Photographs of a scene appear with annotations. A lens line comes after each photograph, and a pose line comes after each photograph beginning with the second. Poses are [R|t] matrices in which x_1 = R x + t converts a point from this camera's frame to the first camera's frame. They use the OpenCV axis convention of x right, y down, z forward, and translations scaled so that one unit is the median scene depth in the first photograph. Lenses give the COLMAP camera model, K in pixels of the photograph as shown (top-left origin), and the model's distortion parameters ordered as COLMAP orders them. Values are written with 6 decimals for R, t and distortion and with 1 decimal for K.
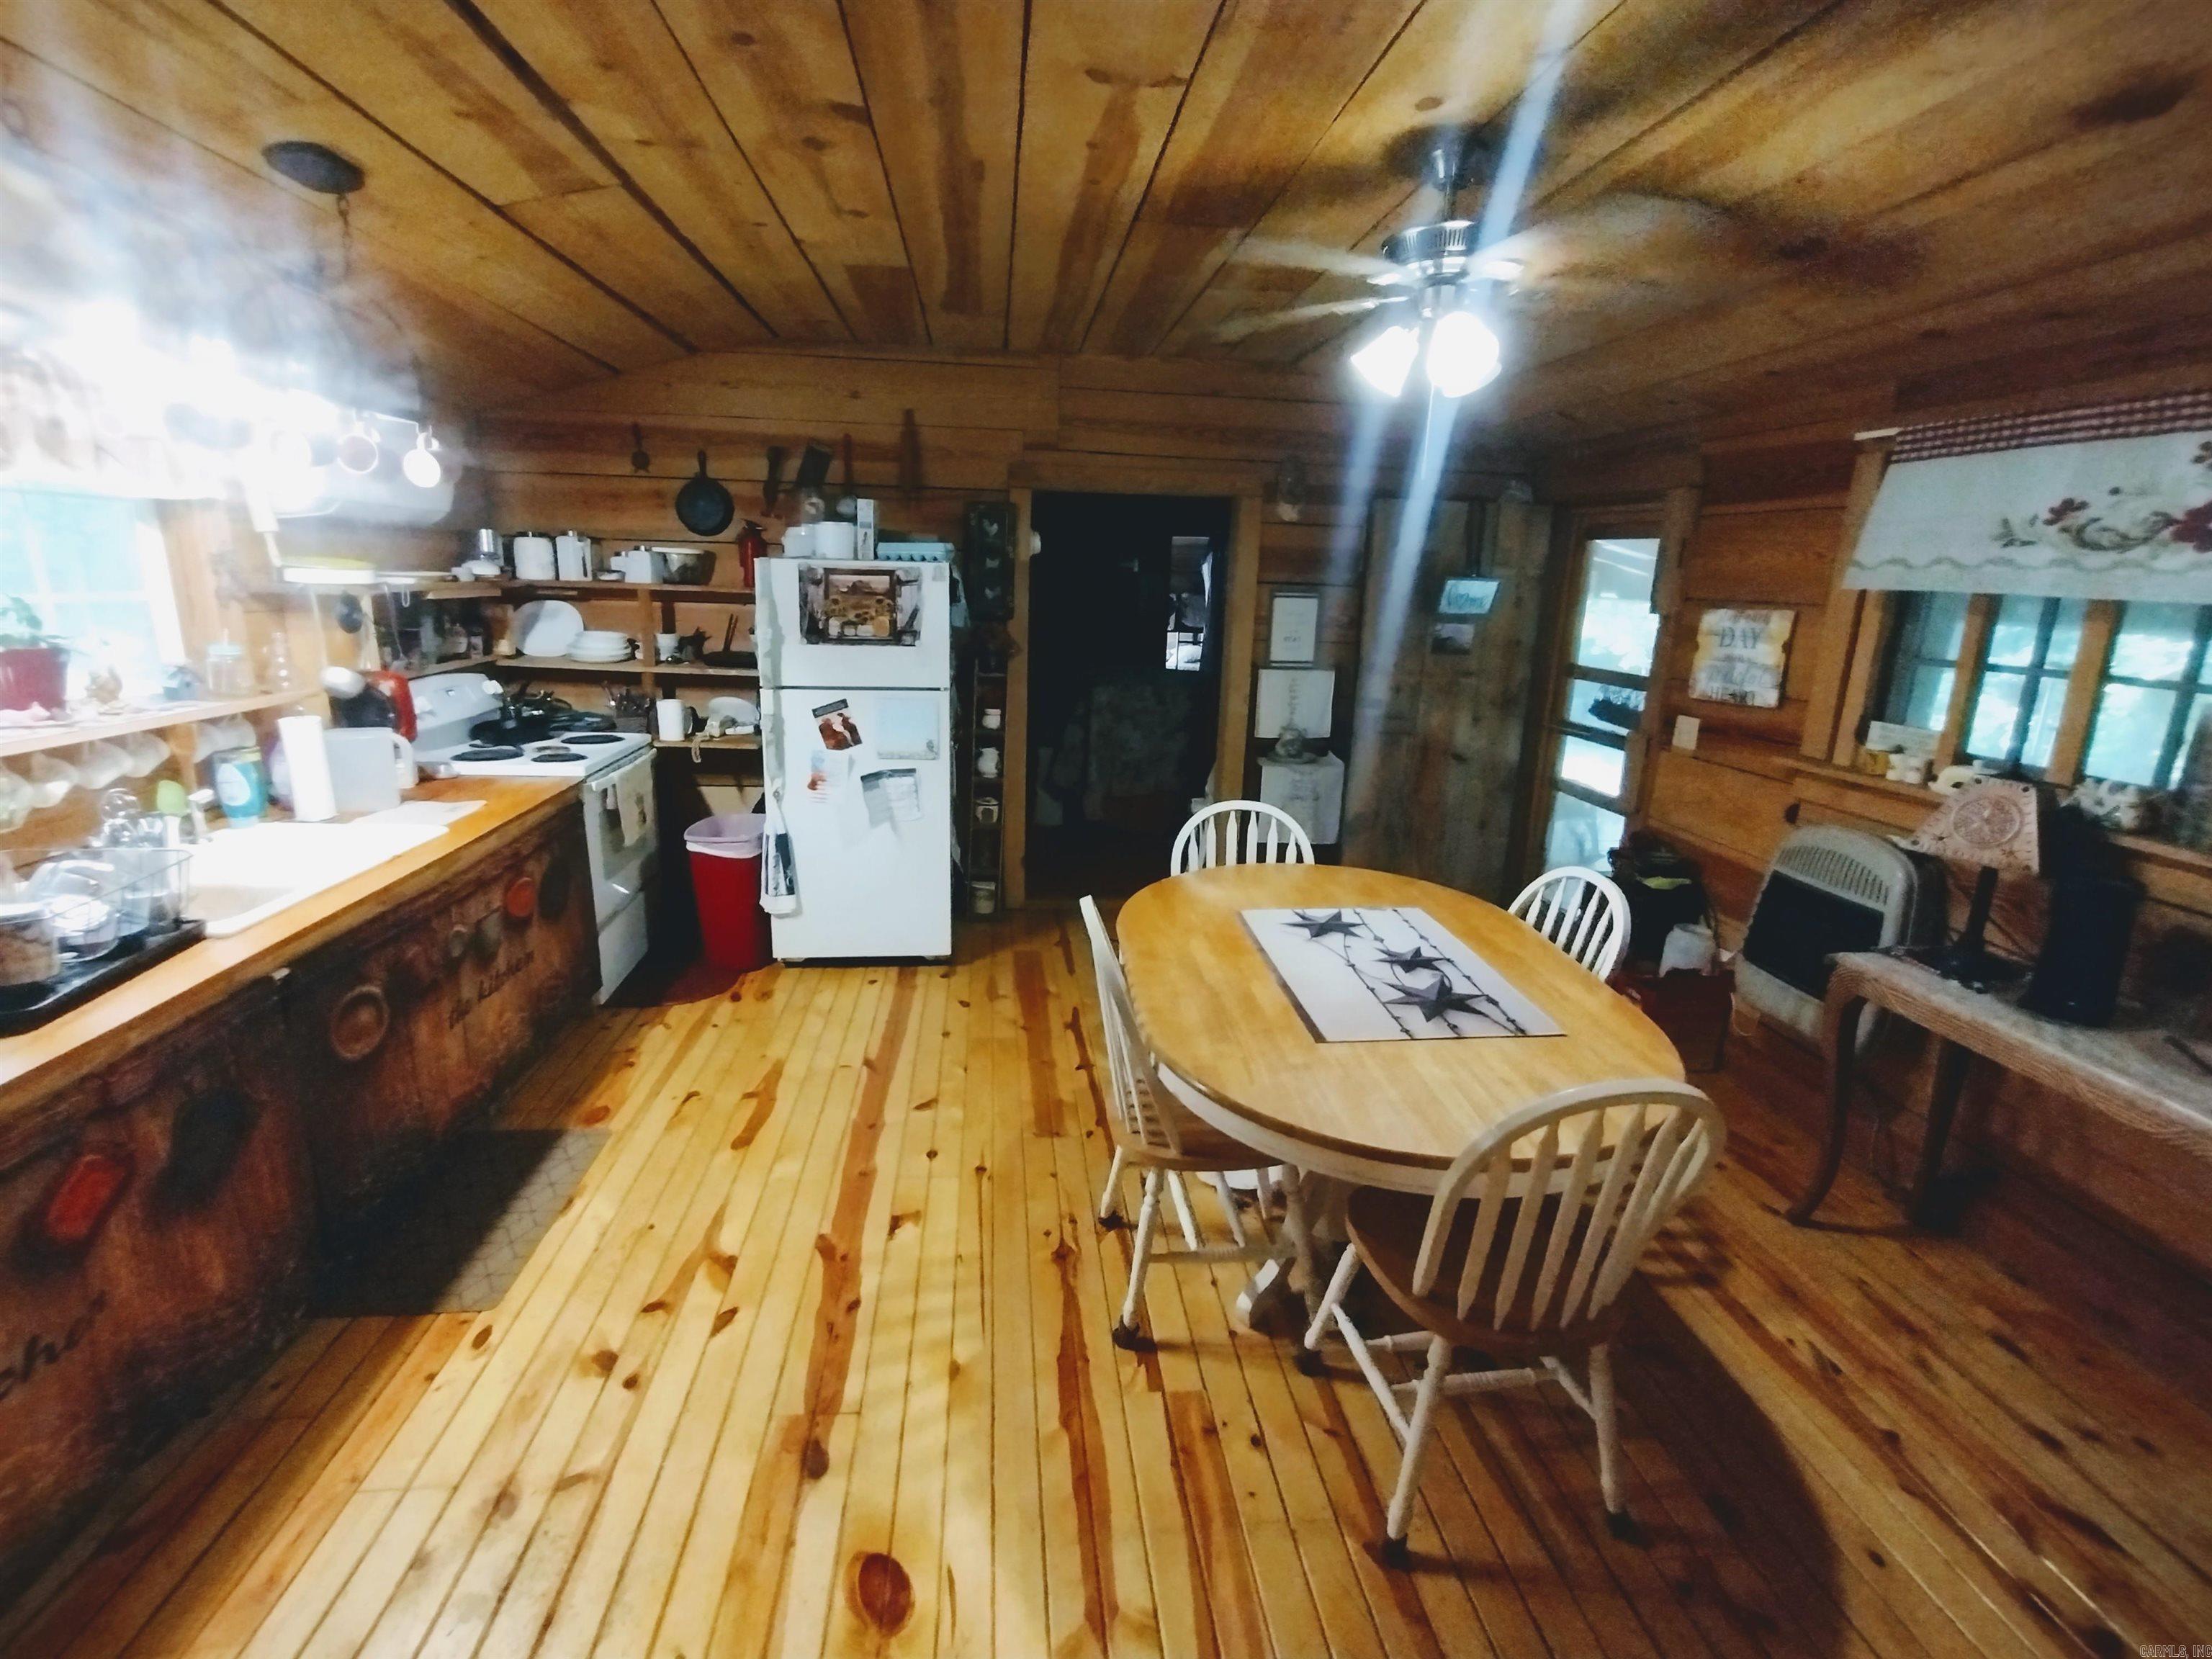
lens RADIAL K [[1035.1, 0, 1100.9], [0, 1035.1, 834.4], [0, 0, 1]] dist [0.000857, 0.001343]
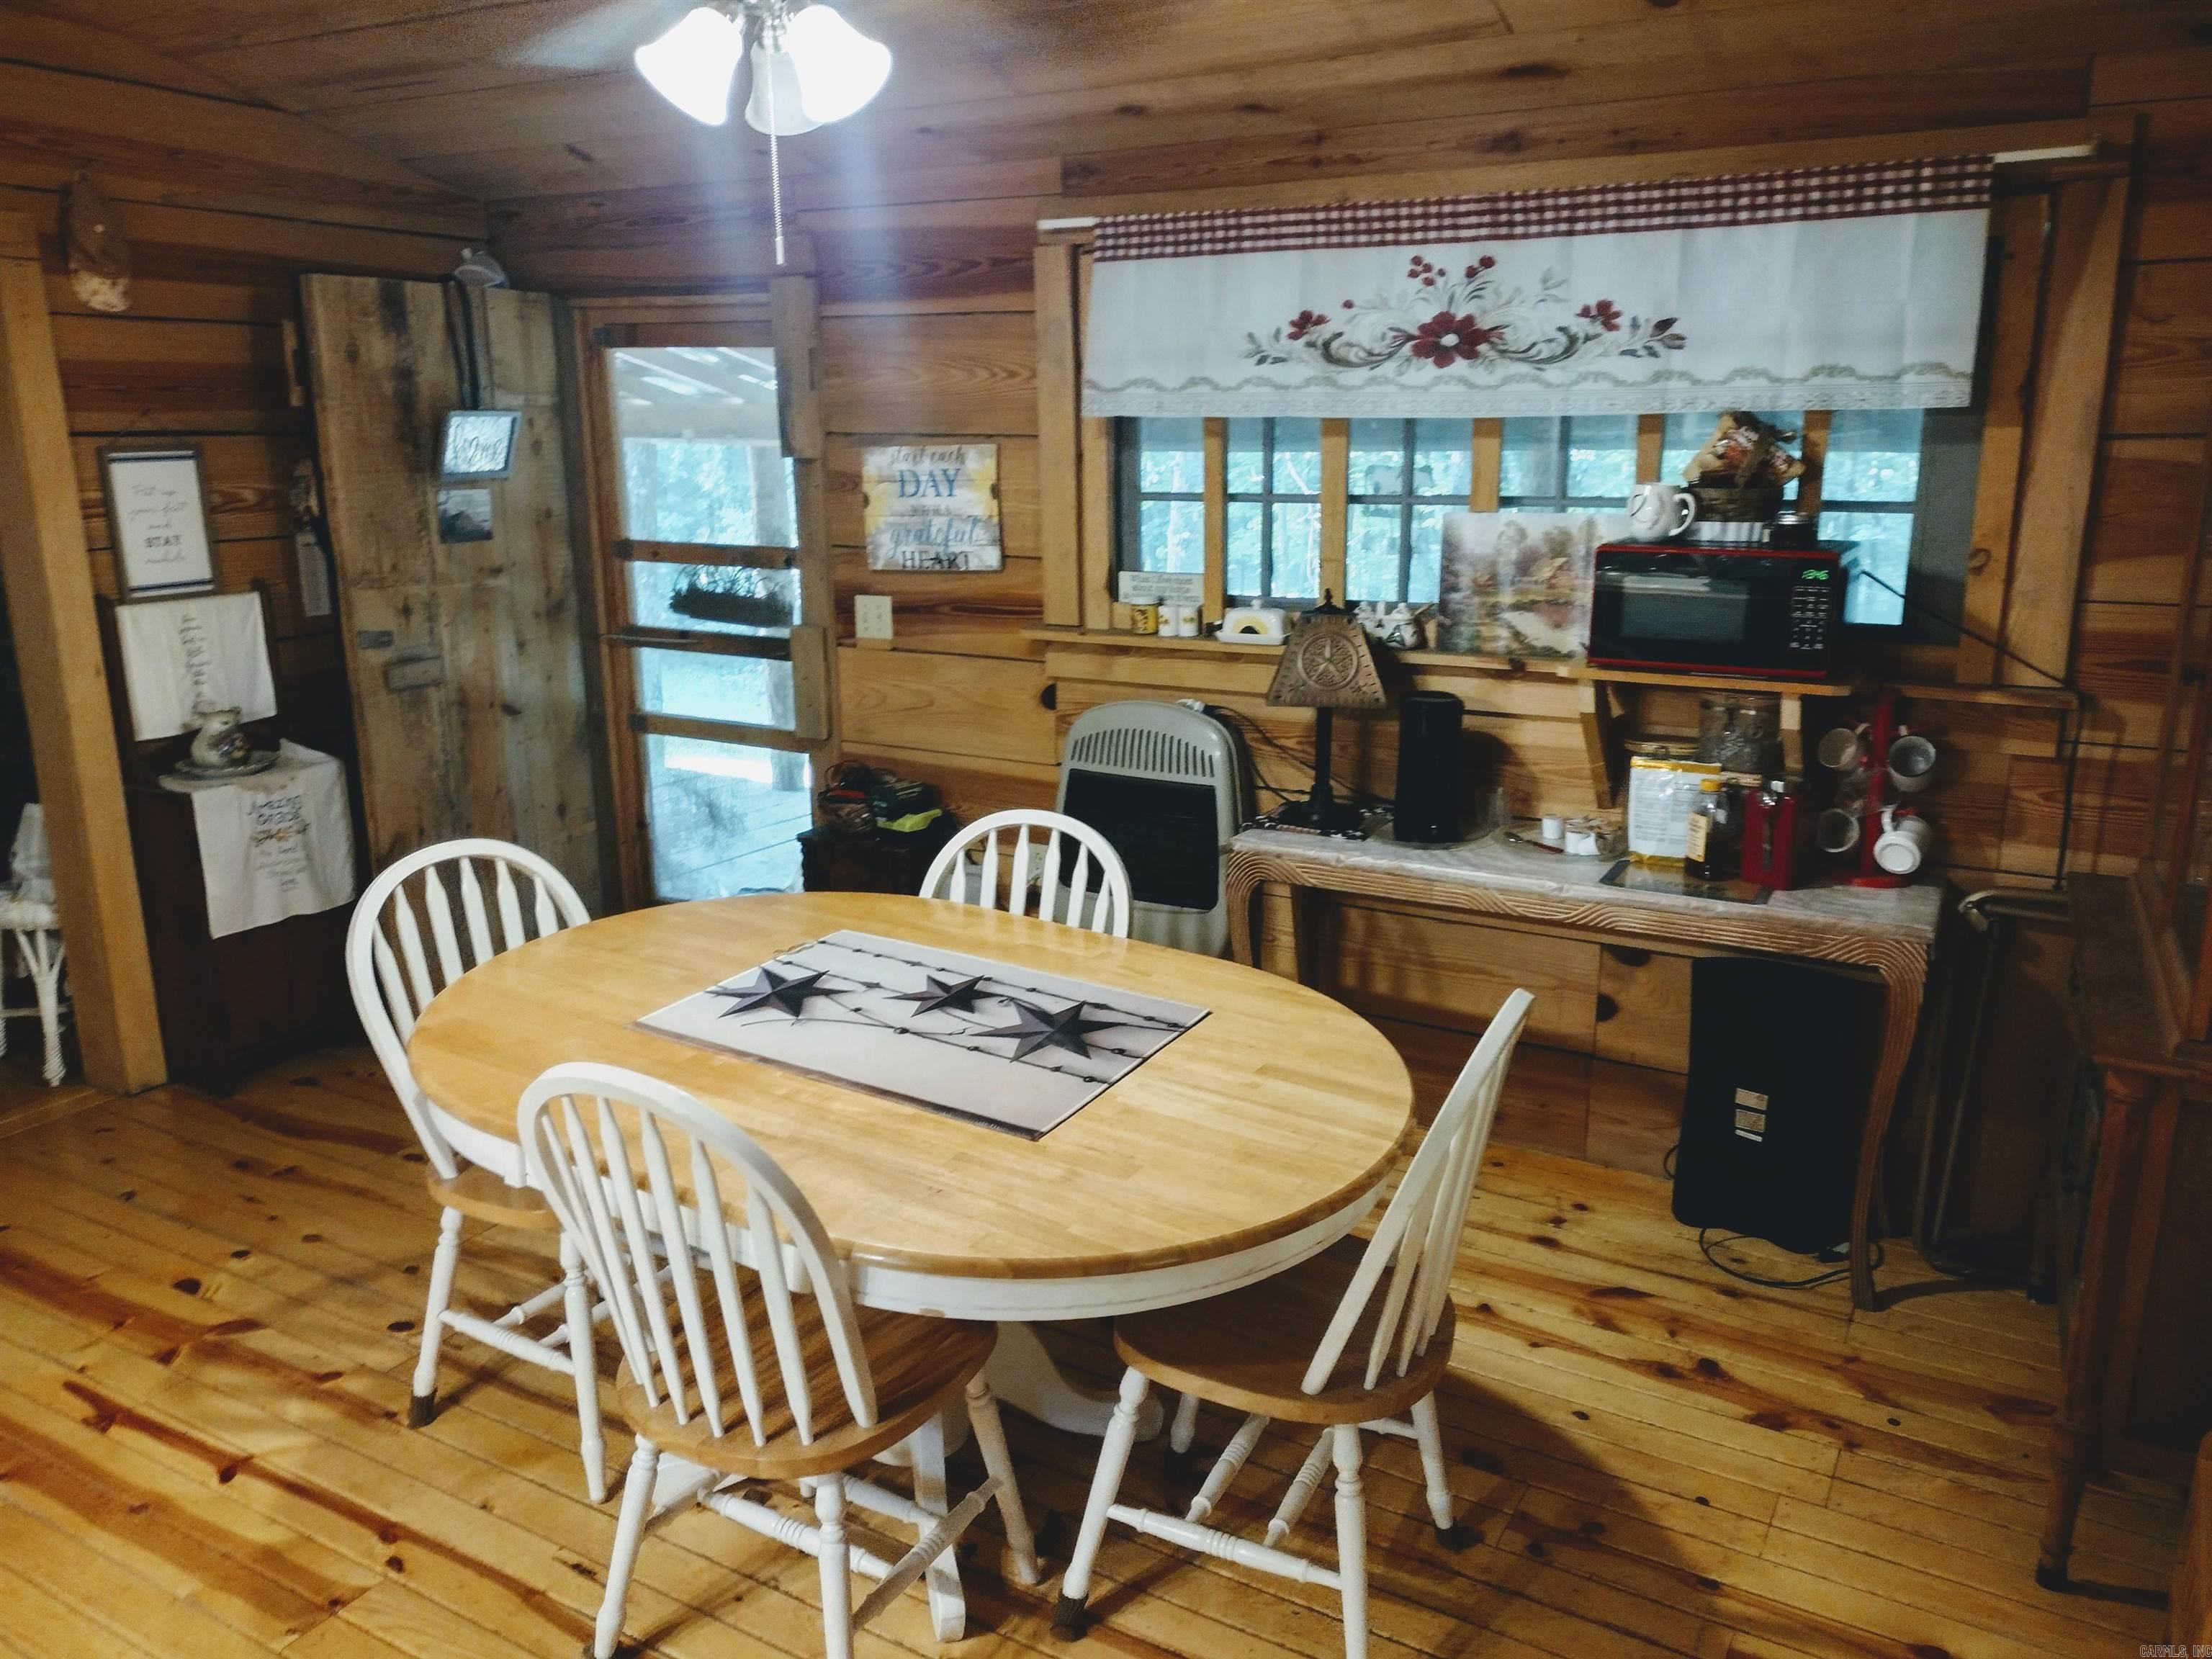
lens RADIAL K [[1663.2, 0, 1105.8], [0, 1663.2, 843.3], [0, 0, 1]] dist [0.096818, -0.117218]
pose [[0.571495, -0.237739, 0.785413, -0.382101], [0.224040, 0.965955, 0.129368, -0.074292], [-0.789430, 0.102031, 0.605302, 0.211471]]
